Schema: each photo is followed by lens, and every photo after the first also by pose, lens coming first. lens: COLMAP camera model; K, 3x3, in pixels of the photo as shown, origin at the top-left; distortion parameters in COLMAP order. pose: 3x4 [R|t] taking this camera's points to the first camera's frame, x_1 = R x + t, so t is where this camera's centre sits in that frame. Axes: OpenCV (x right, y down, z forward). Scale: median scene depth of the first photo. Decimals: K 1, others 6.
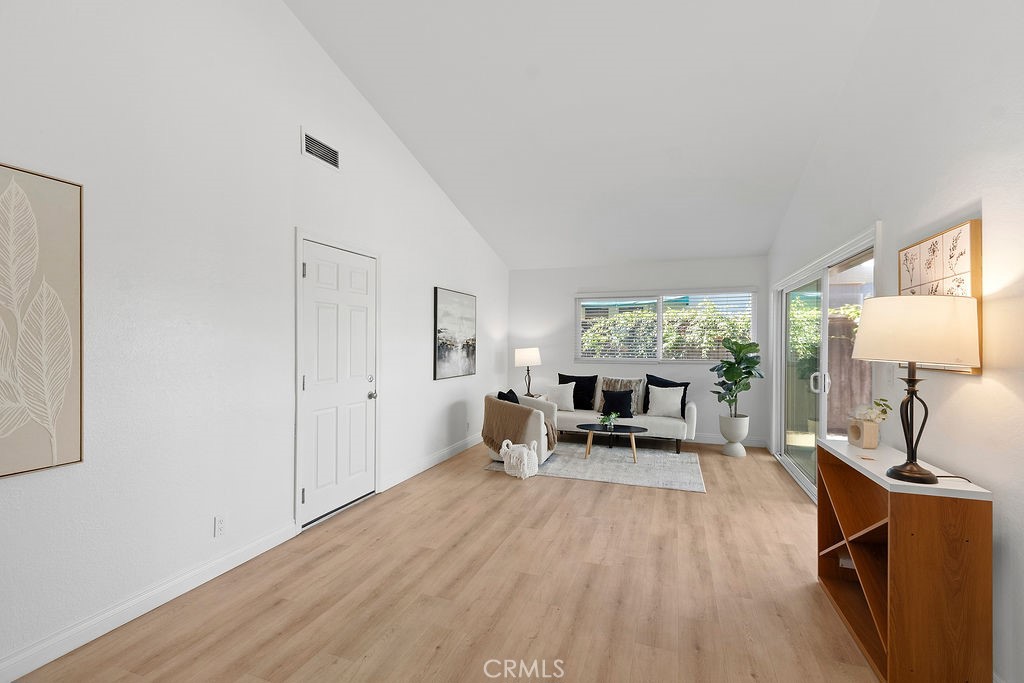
lens RADIAL K [[455.2, 0, 510.3], [0, 455.2, 345.0], [0, 0, 1]] dist [0.004886, -0.001527]
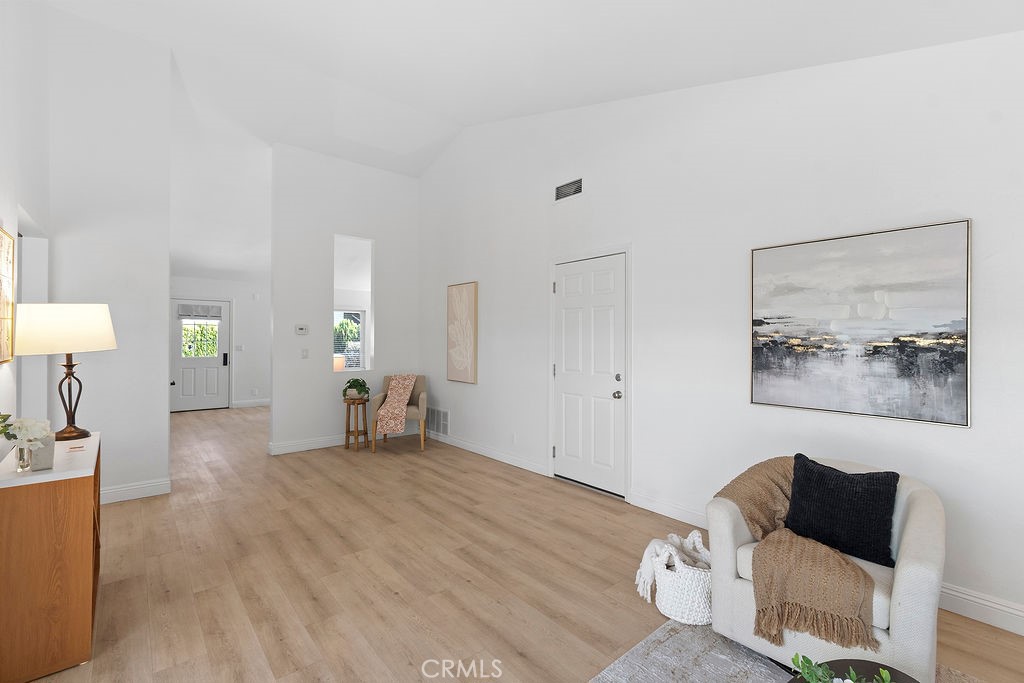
lens RADIAL K [[455.2, 0, 520.7], [0, 455.2, 338.1], [0, 0, 1]] dist [0.004886, -0.001527]
pose [[-0.490746, -0.007634, -0.871269, 0.659278], [-0.011078, 0.999935, -0.002522, -0.005983], [0.871232, 0.008415, -0.490799, 1.319671]]
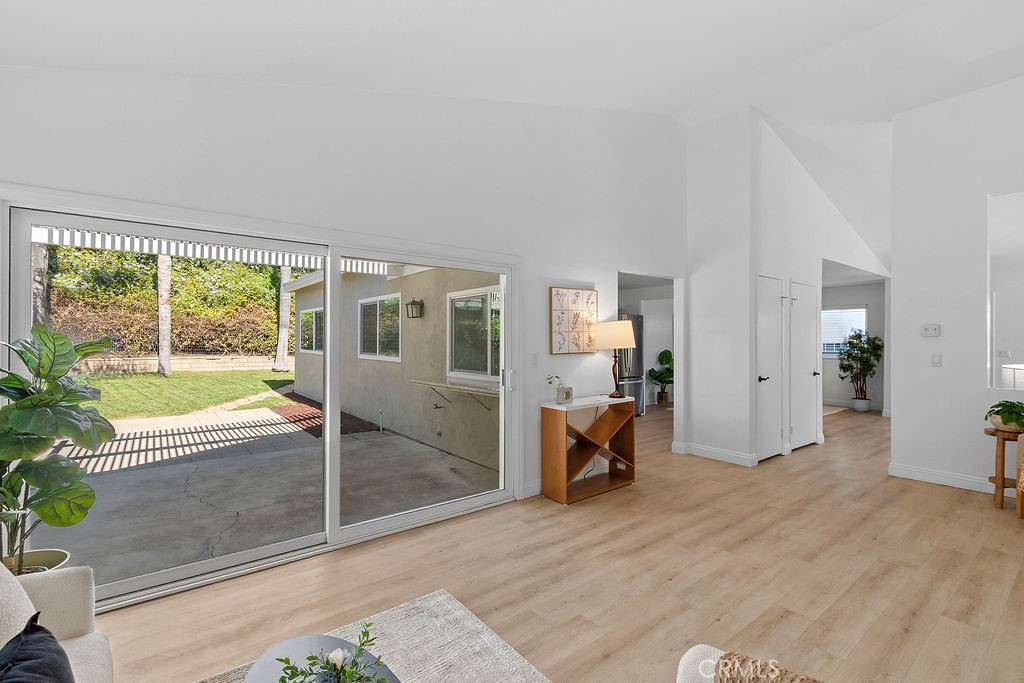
lens RADIAL K [[455.2, 0, 509.2], [0, 455.2, 343.2], [0, 0, 1]] dist [0.004886, -0.001527]
pose [[-0.841493, -0.009548, 0.540183, 0.030238], [-0.001174, 0.999874, 0.015843, -0.016915], [-0.540267, 0.012698, -0.841398, 1.563058]]
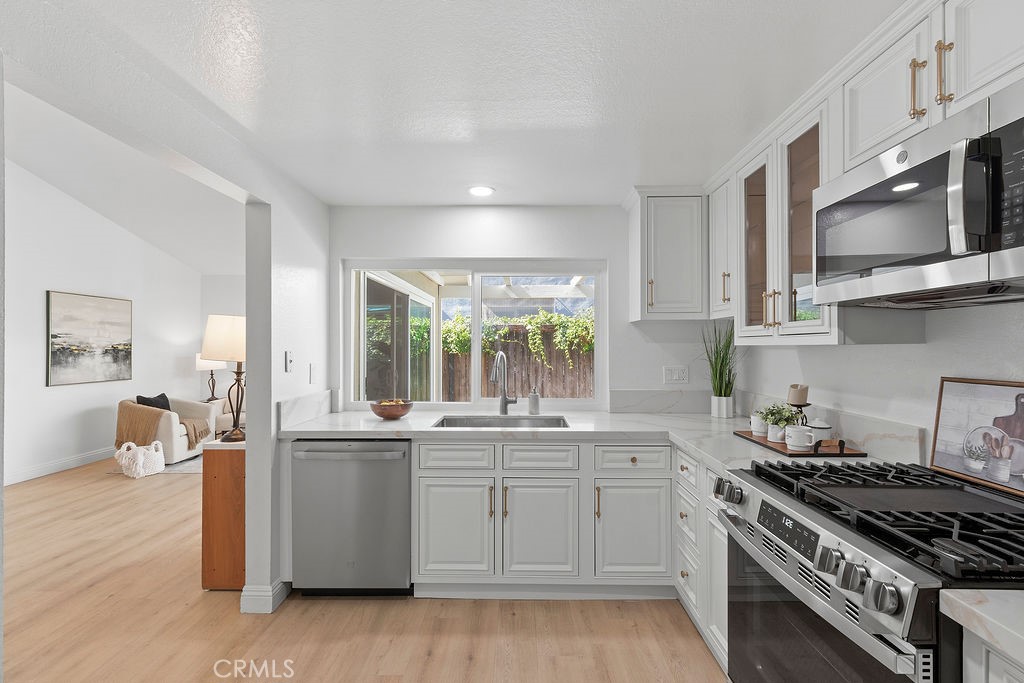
lens RADIAL K [[455.2, 0, 512.7], [0, 455.2, 345.1], [0, 0, 1]] dist [0.004886, -0.001527]
pose [[0.944794, -0.004169, 0.327639, 0.581756], [0.006662, 0.999957, -0.006487, 0.002254], [-0.327598, 0.008312, 0.944781, -0.316752]]
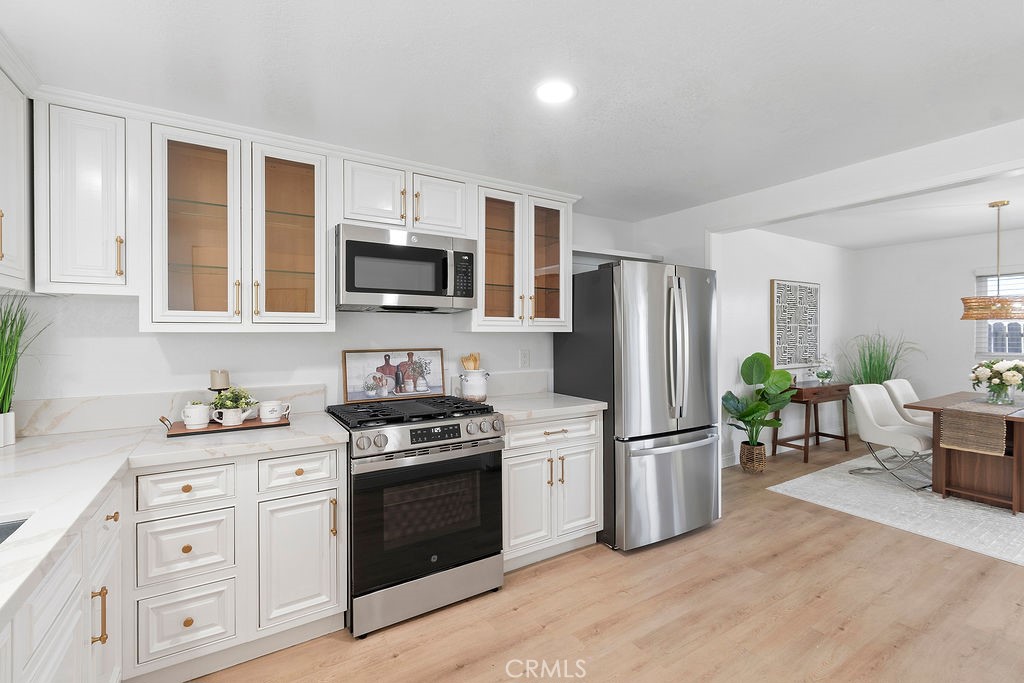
lens RADIAL K [[455.2, 0, 517.0], [0, 455.2, 334.3], [0, 0, 1]] dist [0.004886, -0.001527]
pose [[-0.794314, -0.005442, 0.607483, 0.441638], [0.001522, 0.999939, 0.010947, -0.001714], [-0.607505, 0.009620, -0.794257, 0.301955]]
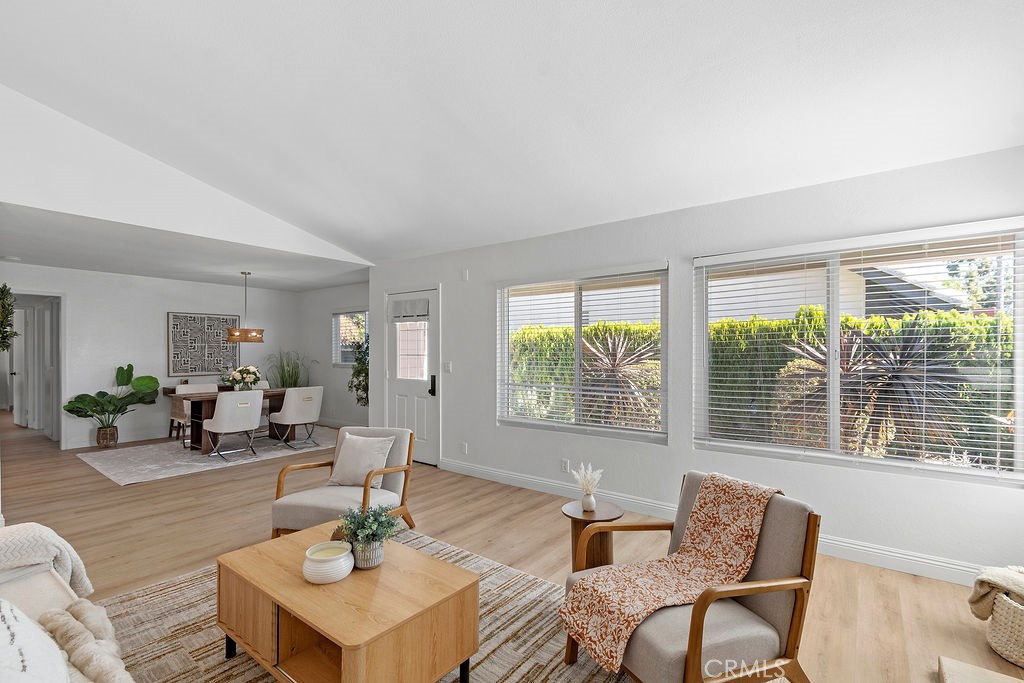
lens RADIAL K [[455.2, 0, 516.5], [0, 455.2, 354.5], [0, 0, 1]] dist [0.004886, -0.001527]
pose [[-0.953849, -0.008019, 0.300181, -1.233543], [-0.004339, 0.999907, 0.012923, -0.002562], [-0.300257, 0.011024, -0.953795, 0.169417]]
